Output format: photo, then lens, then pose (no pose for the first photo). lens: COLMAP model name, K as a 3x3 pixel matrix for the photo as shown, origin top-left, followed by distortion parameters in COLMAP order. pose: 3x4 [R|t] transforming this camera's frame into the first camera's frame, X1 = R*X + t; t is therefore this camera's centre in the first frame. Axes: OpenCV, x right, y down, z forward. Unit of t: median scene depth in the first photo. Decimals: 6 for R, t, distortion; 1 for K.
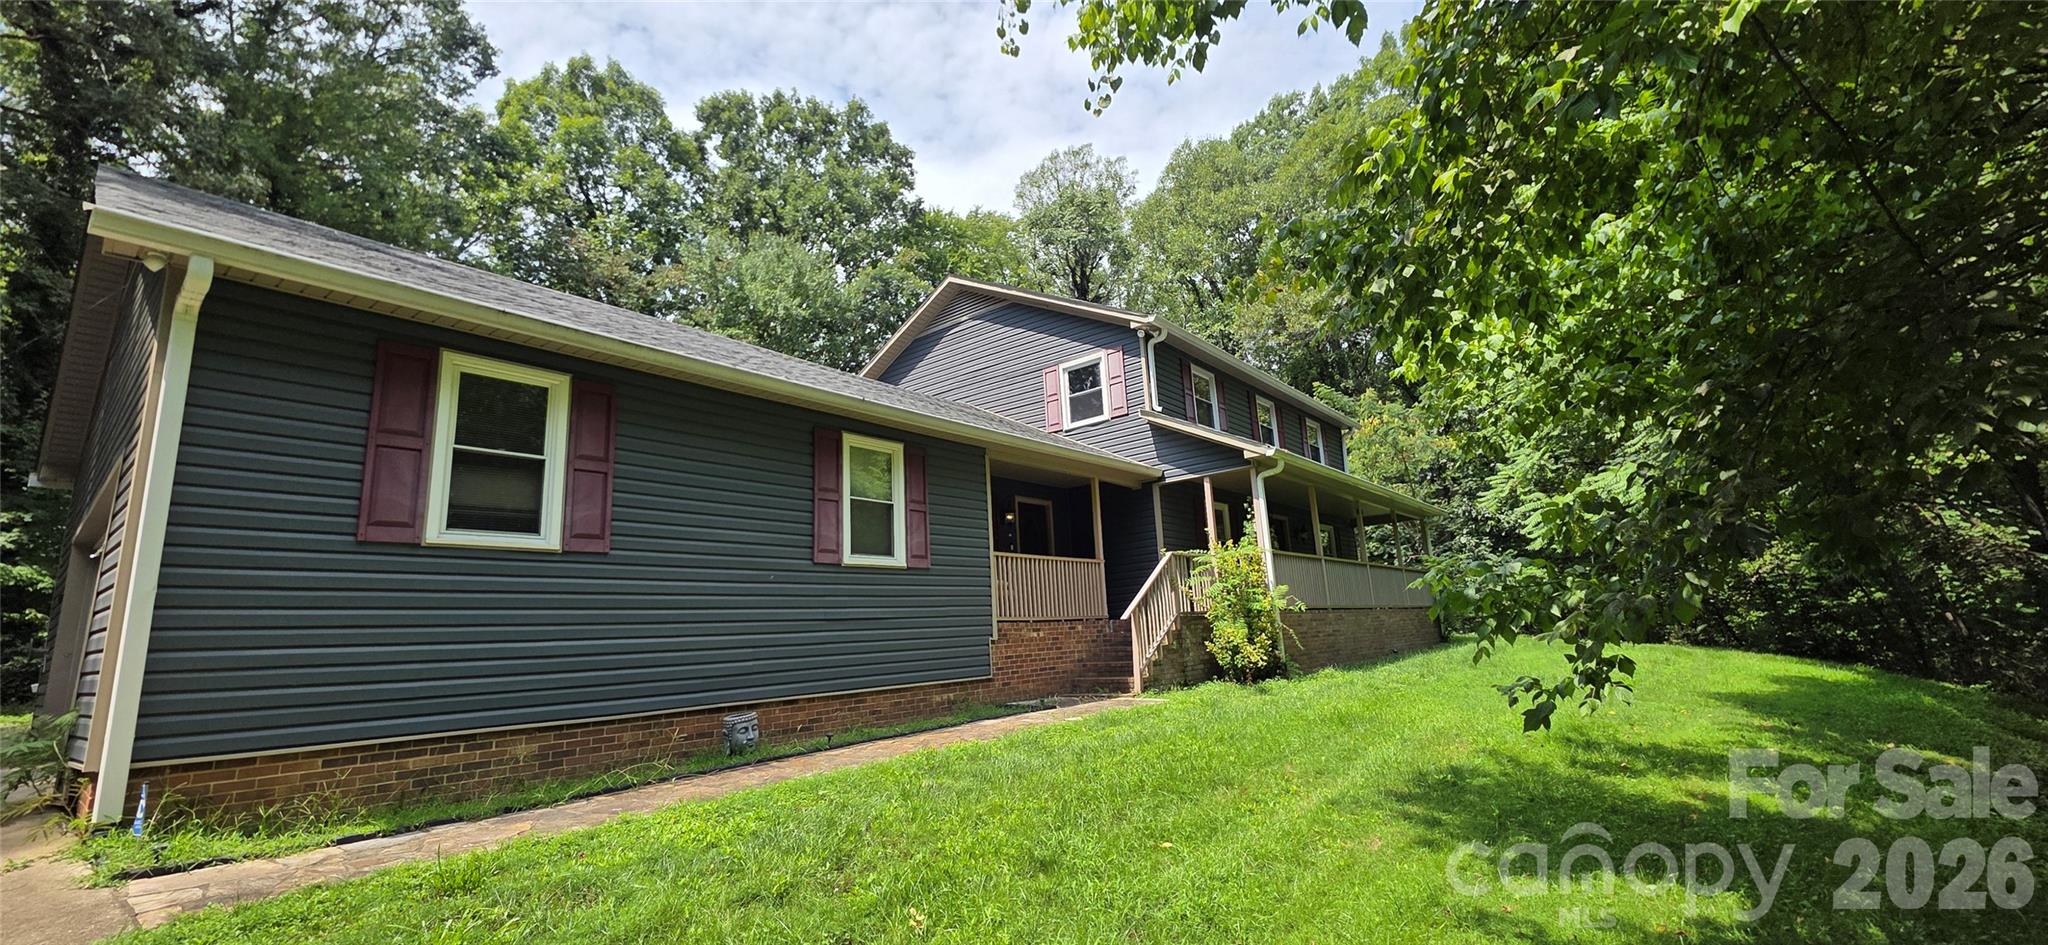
lens RADIAL K [[819.7, 0, 1020.7], [0, 819.7, 473.1], [0, 0, 1]] dist [0.002554, 0.000078]
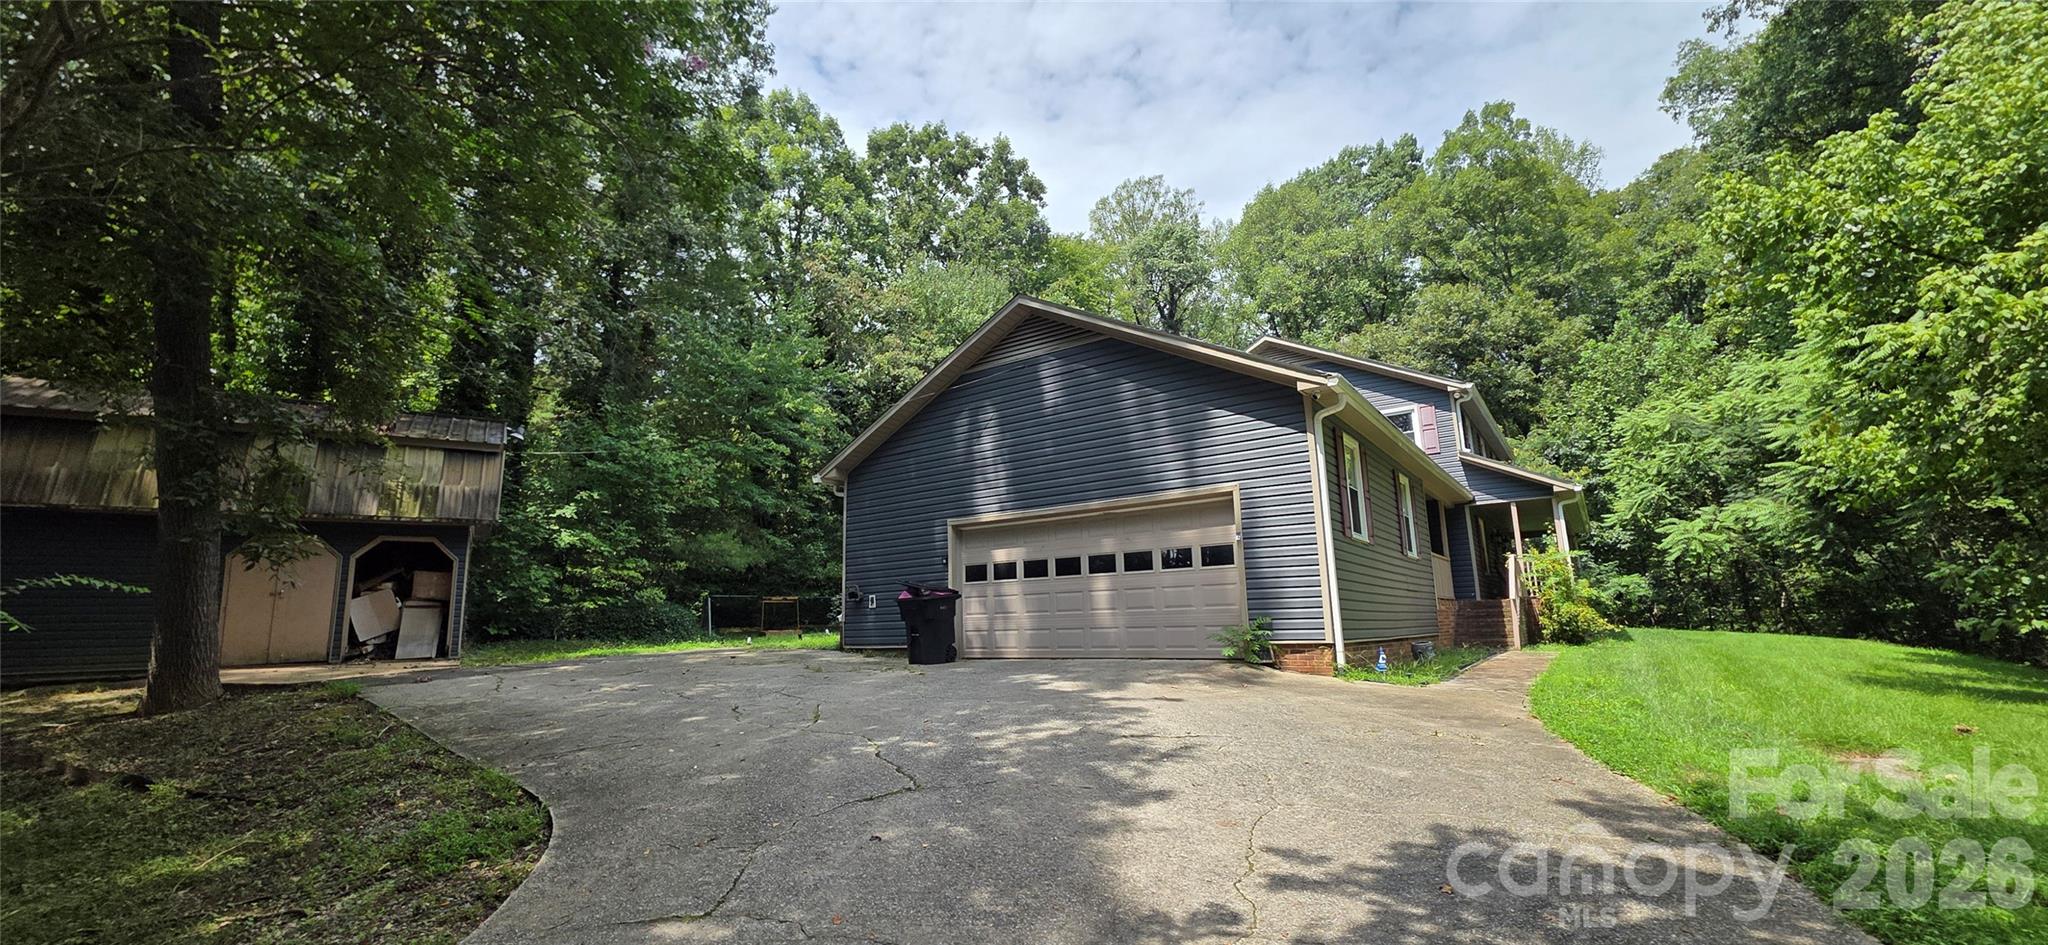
lens RADIAL K [[816.9, 0, 1016.4], [0, 816.9, 470.9], [0, 0, 1]] dist [-0.000183, -0.000257]
pose [[0.997723, 0.041229, 0.053379, -0.652741], [-0.041413, 0.999139, 0.002345, -0.015336], [-0.053236, -0.004550, 0.998572, -0.330252]]
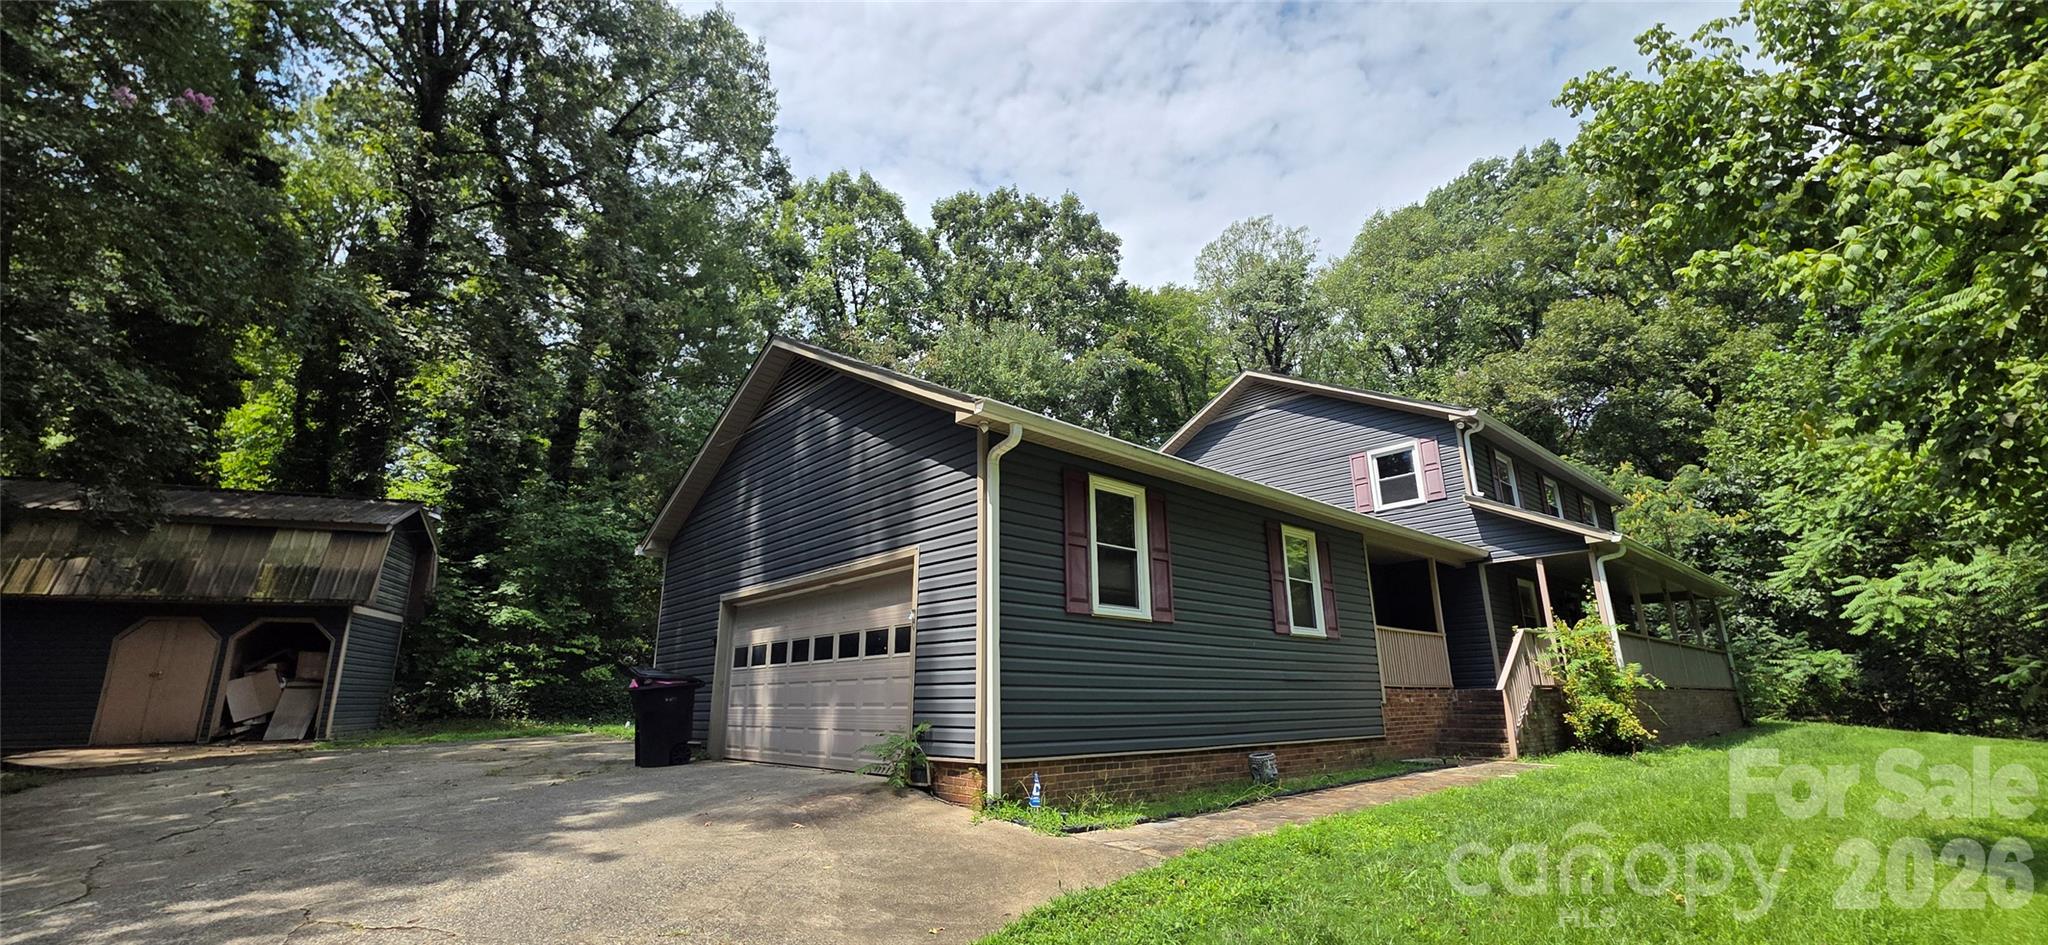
lens RADIAL K [[819.7, 0, 1020.7], [0, 819.7, 473.1], [0, 0, 1]] dist [0.002554, 0.000078]
pose [[0.987155, 0.001149, -0.159760, -0.255630], [-0.012365, 0.997524, -0.069227, -0.023073], [0.159285, 0.070313, 0.984726, -0.168886]]
